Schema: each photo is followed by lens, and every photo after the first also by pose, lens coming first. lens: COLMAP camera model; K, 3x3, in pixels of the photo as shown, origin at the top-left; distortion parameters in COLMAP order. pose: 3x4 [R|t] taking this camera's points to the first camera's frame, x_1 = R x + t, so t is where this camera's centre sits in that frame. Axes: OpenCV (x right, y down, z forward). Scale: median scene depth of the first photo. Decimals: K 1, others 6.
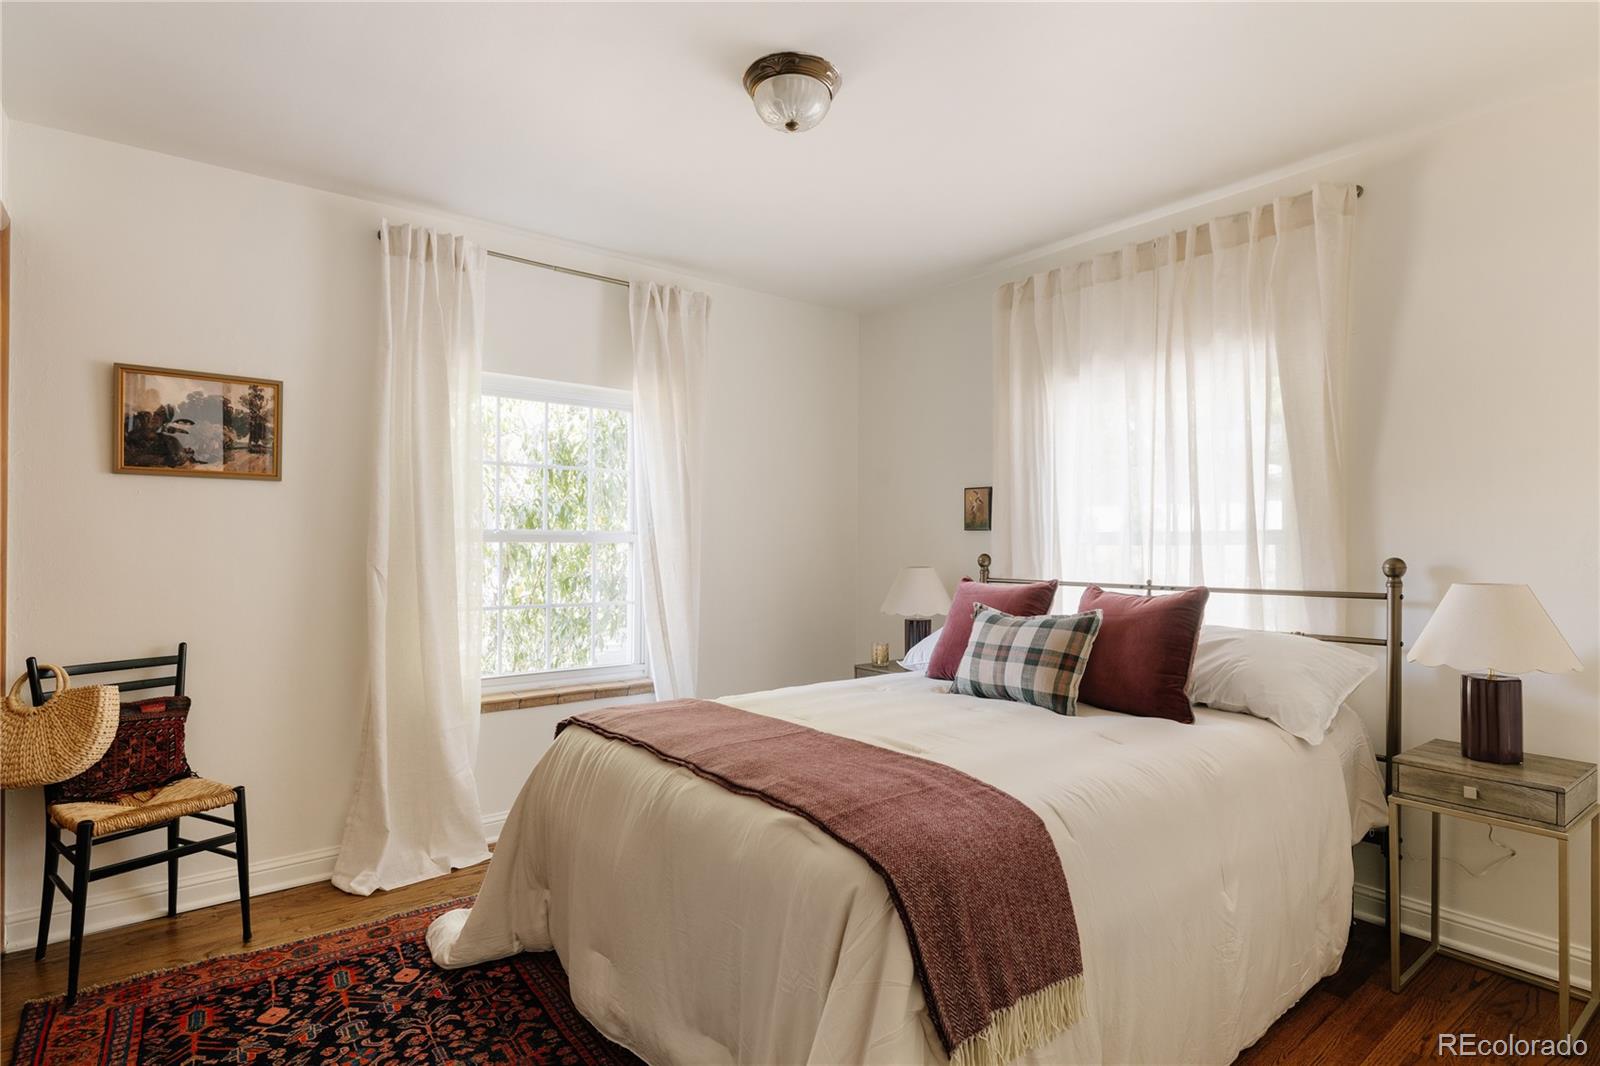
lens RADIAL K [[790.3, 0, 778.0], [0, 790.3, 545.8], [0, 0, 1]] dist [-0.000963, -0.000855]
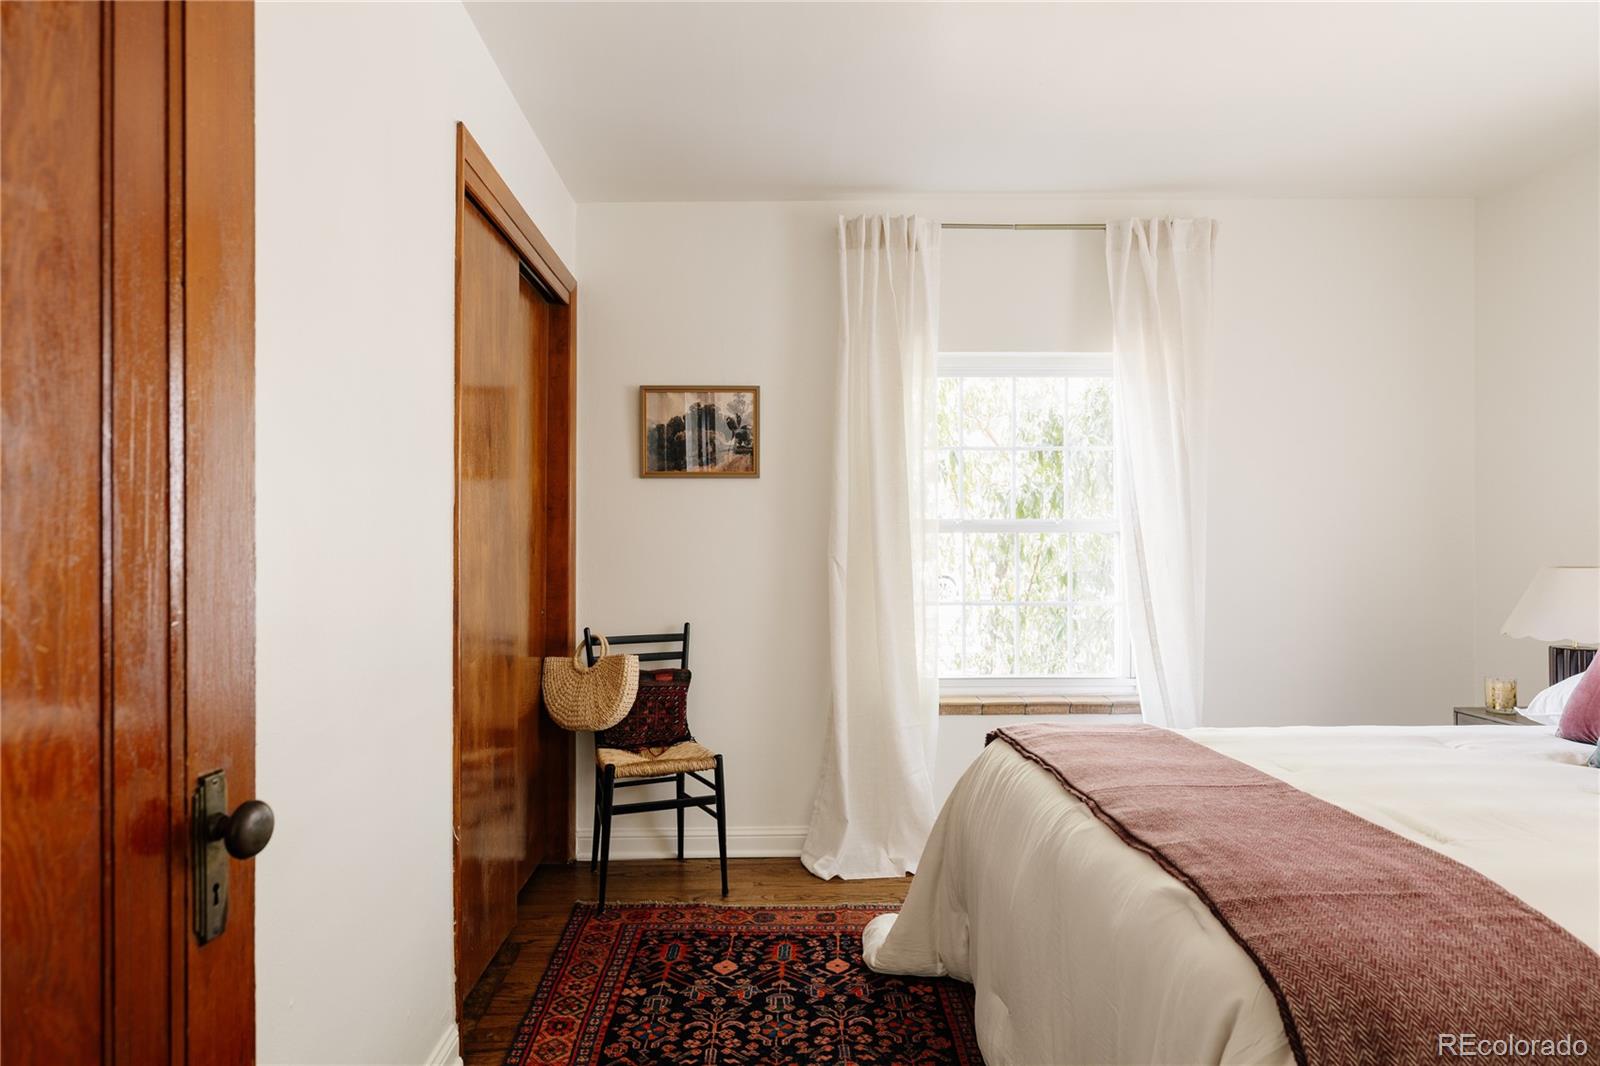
lens RADIAL K [[899.0, 0, 806.6], [0, 899.0, 530.1], [0, 0, 1]] dist [-0.000222, -0.002255]
pose [[0.805492, -0.008554, -0.592545, 0.171248], [0.005046, 0.999959, -0.007577, -0.001250], [0.592585, 0.003114, 0.805502, 0.052454]]
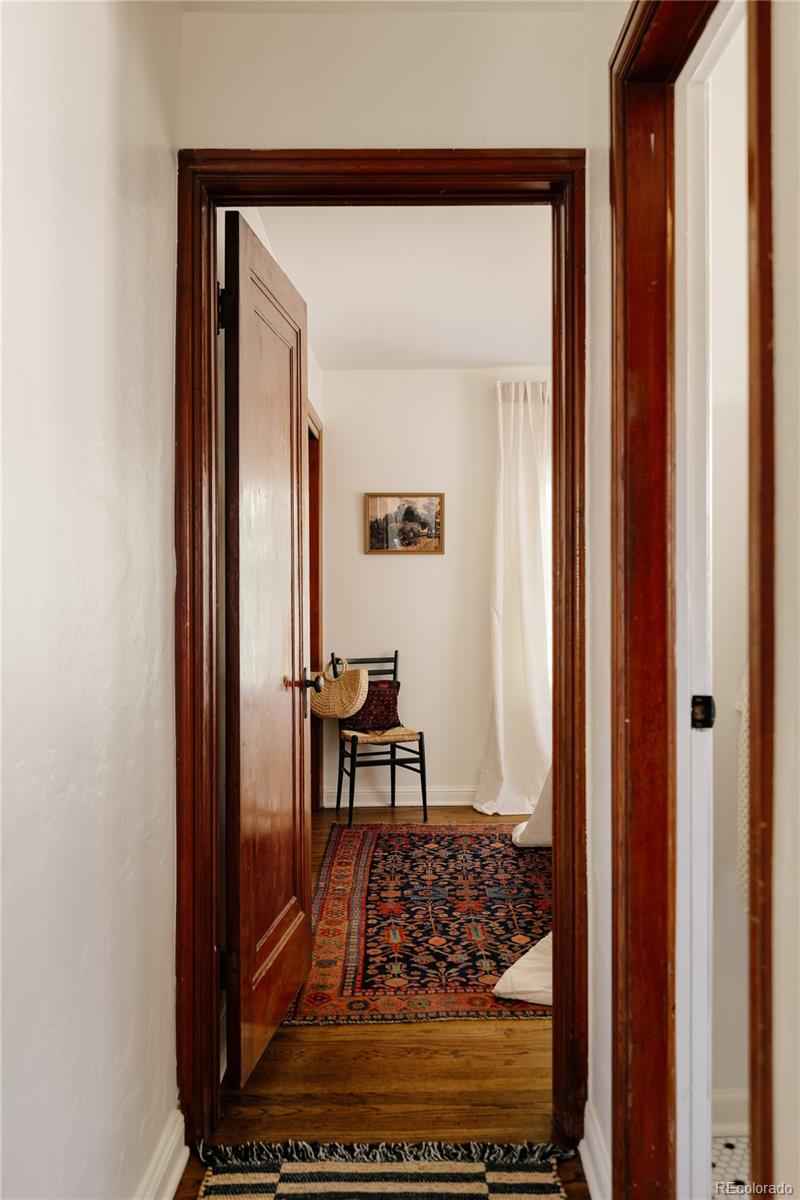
lens RADIAL K [[1167.3, 0, 407.8], [0, 1167.3, 599.7], [0, 0, 1]] dist [0.022213, 0.000038]
pose [[0.780800, -0.001907, -0.624778, 0.915879], [0.008314, 0.999939, 0.007337, -0.007640], [0.624726, -0.010923, 0.780768, -1.040043]]
